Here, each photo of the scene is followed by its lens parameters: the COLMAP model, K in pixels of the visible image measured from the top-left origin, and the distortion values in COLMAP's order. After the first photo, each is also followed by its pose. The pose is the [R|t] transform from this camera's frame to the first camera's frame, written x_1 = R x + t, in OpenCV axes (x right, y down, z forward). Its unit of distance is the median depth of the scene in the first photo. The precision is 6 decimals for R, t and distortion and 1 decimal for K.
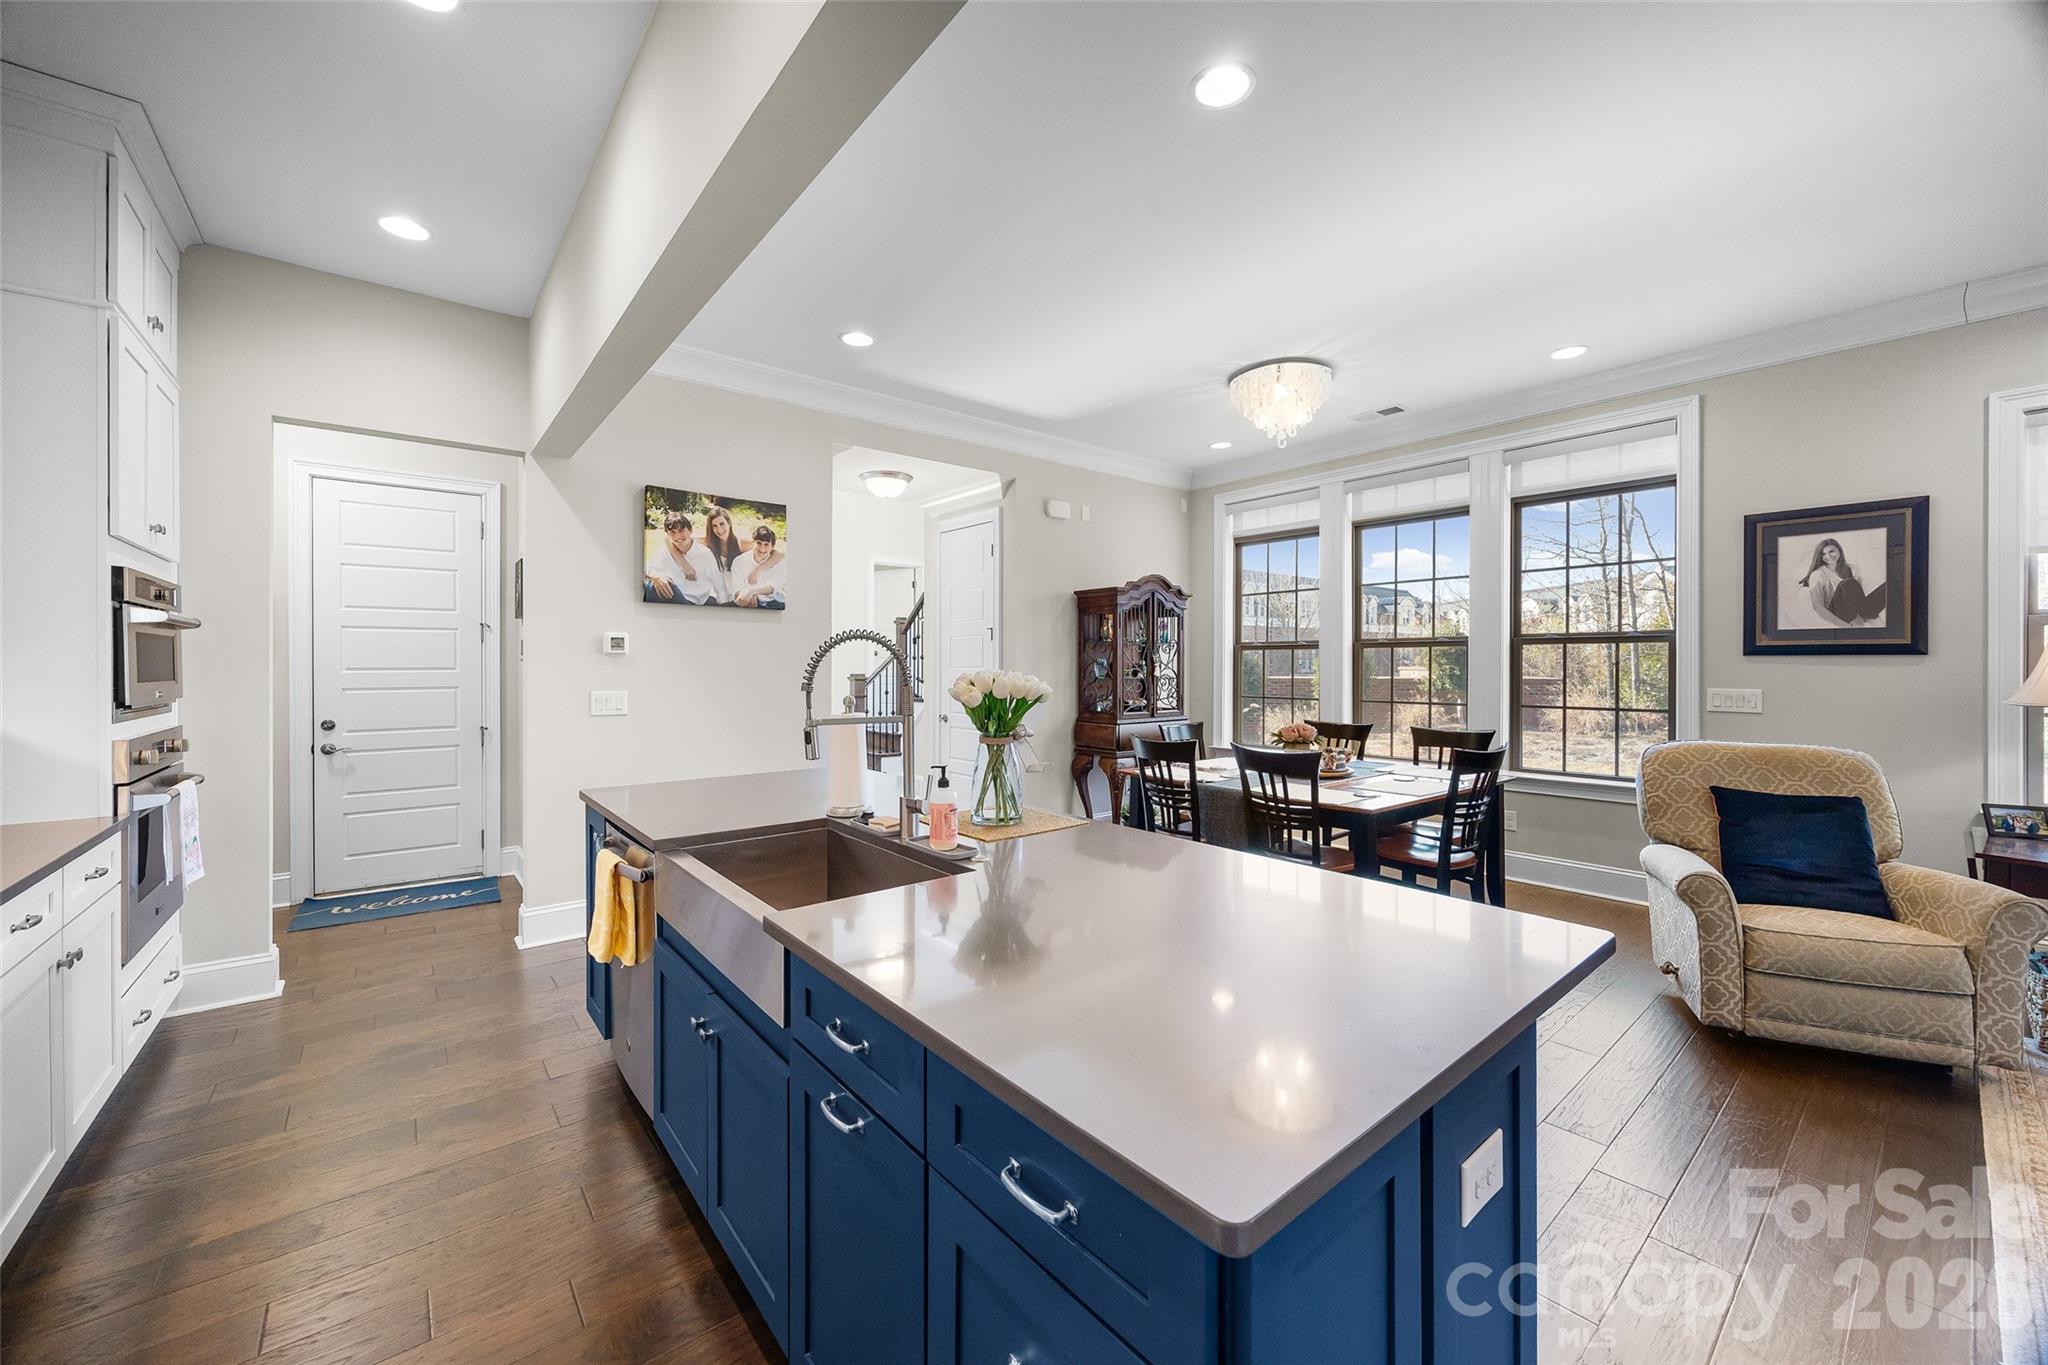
lens RADIAL K [[786.6, 0, 1022.6], [0, 786.6, 667.4], [0, 0, 1]] dist [-0.005547, 0.000843]
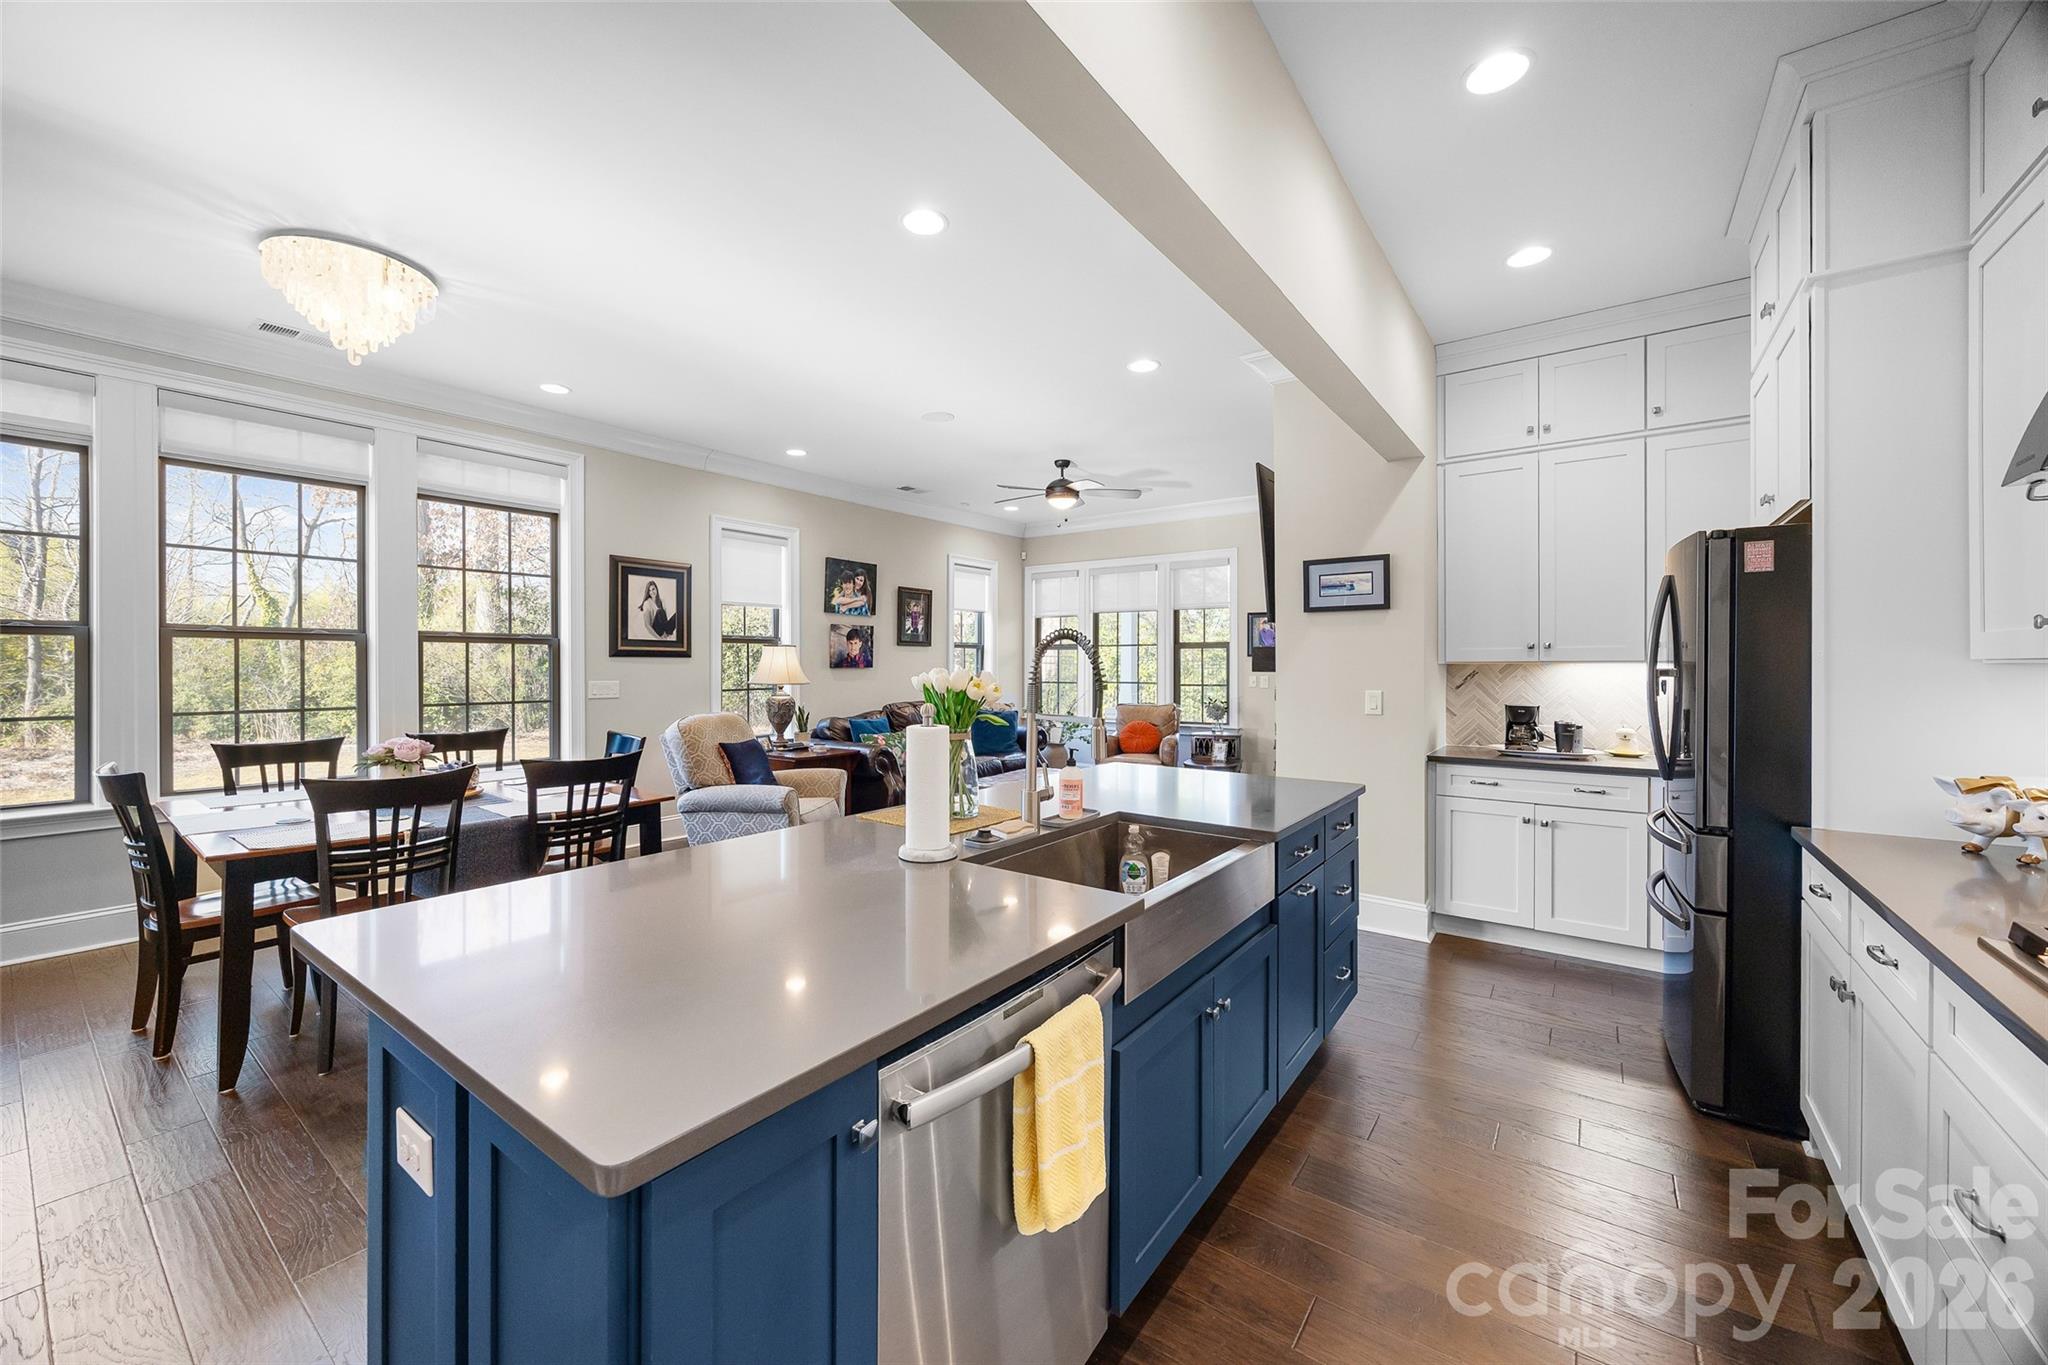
lens RADIAL K [[786.6, 0, 1011.3], [0, 786.6, 671.9], [0, 0, 1]] dist [-0.005547, 0.000843]
pose [[-0.244194, -0.006770, 0.969703, -0.592100], [0.001865, 0.999971, 0.007451, 0.002540], [-0.969725, 0.003628, -0.244174, 0.659696]]
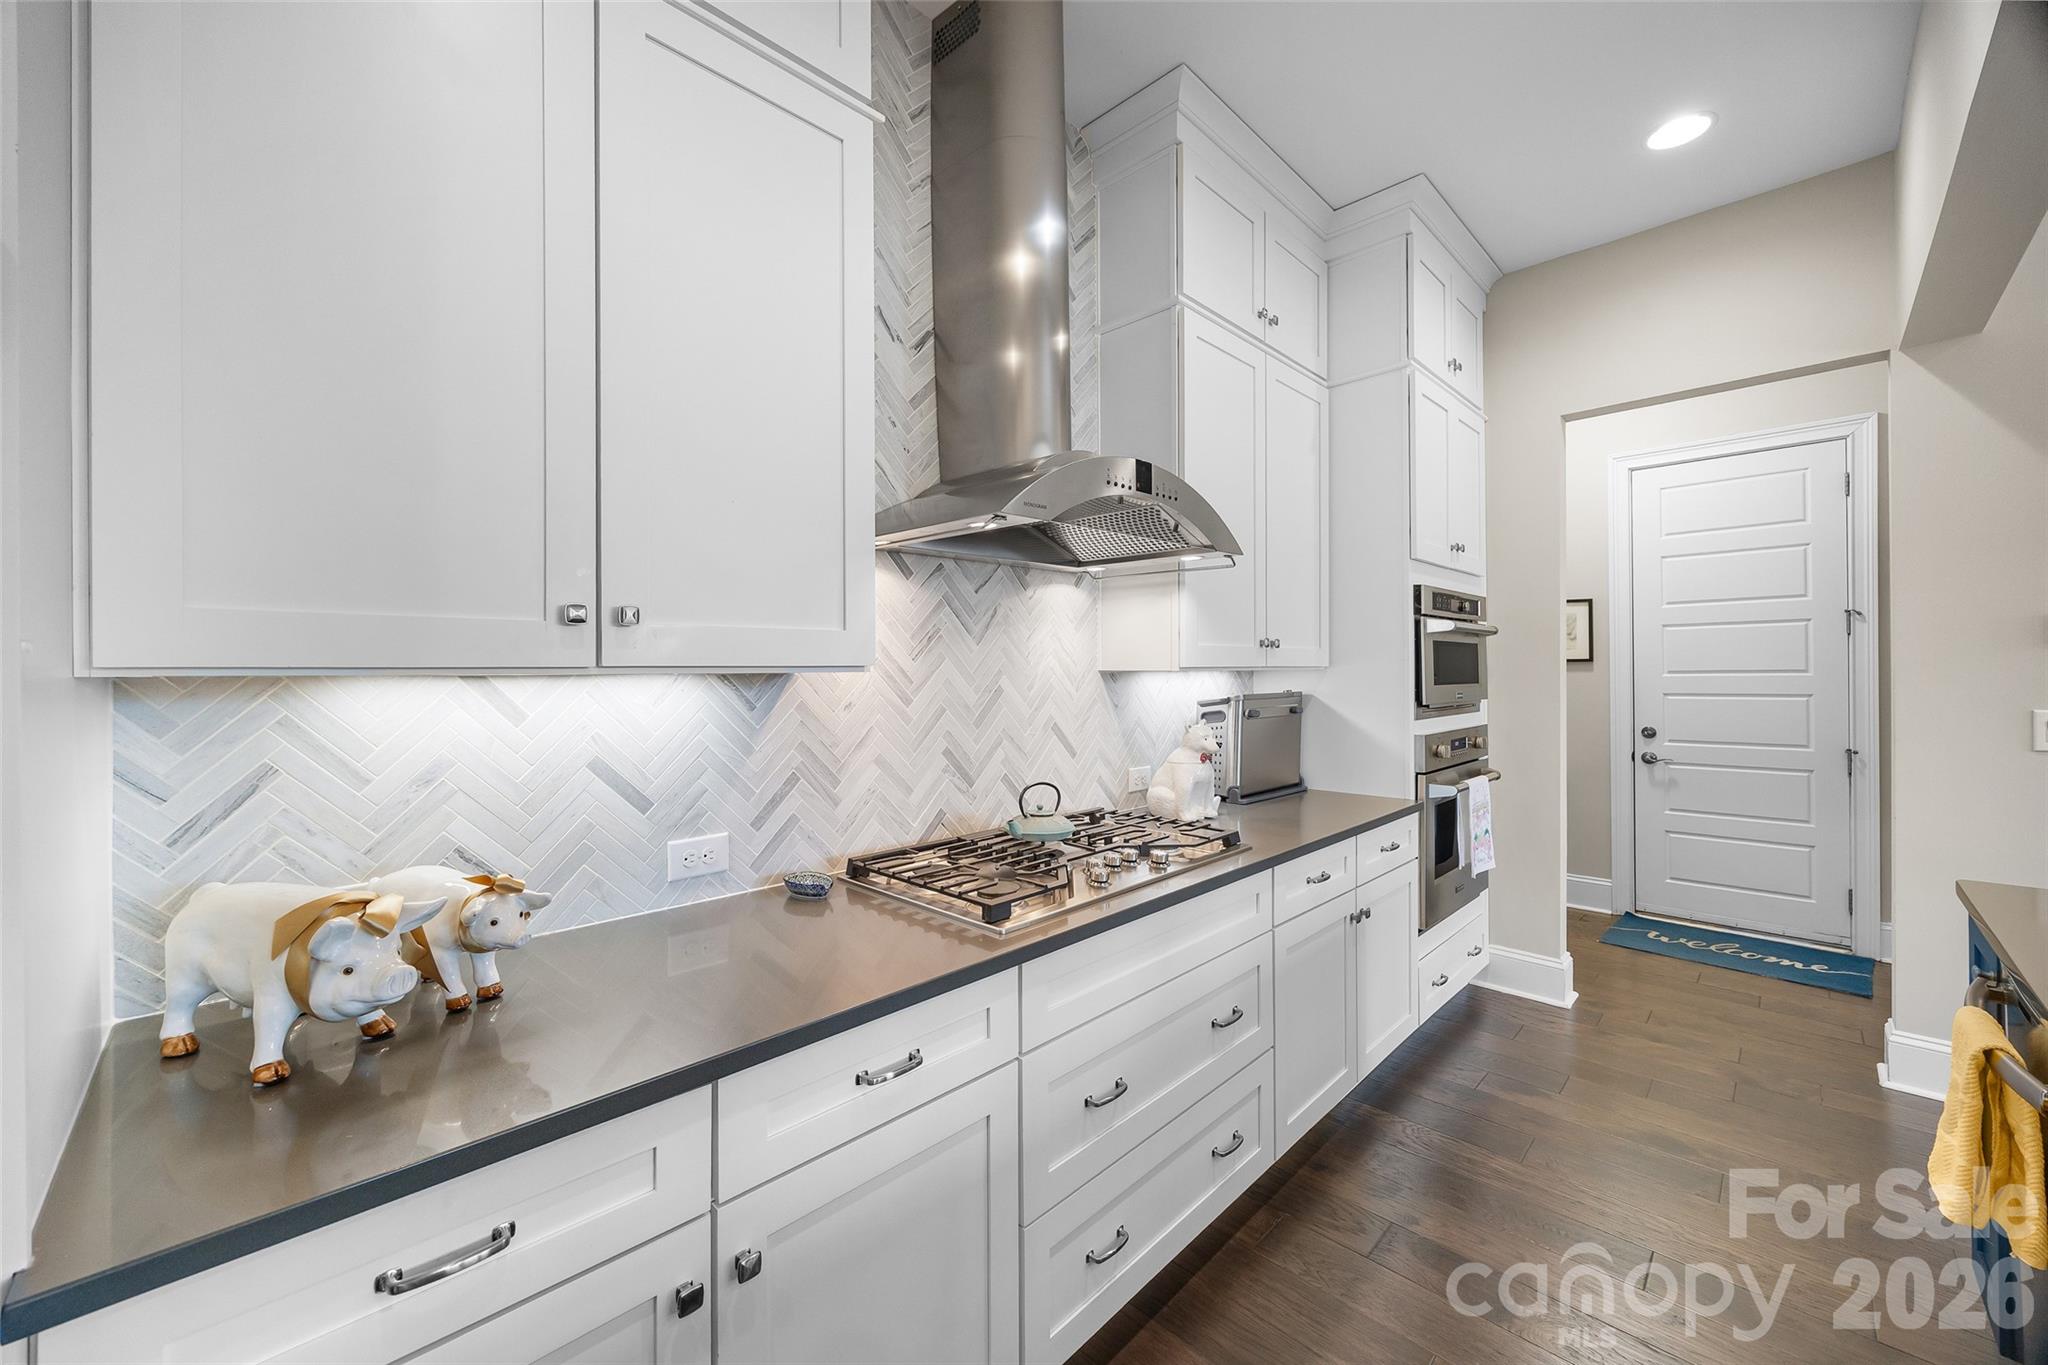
lens RADIAL K [[786.6, 0, 1006.1], [0, 786.6, 669.3], [0, 0, 1]] dist [-0.005547, 0.000843]
pose [[0.092325, -0.004174, -0.995720, -0.032263], [0.004034, 0.999985, -0.003817, -0.000977], [0.995721, -0.003665, 0.092340, 0.166252]]
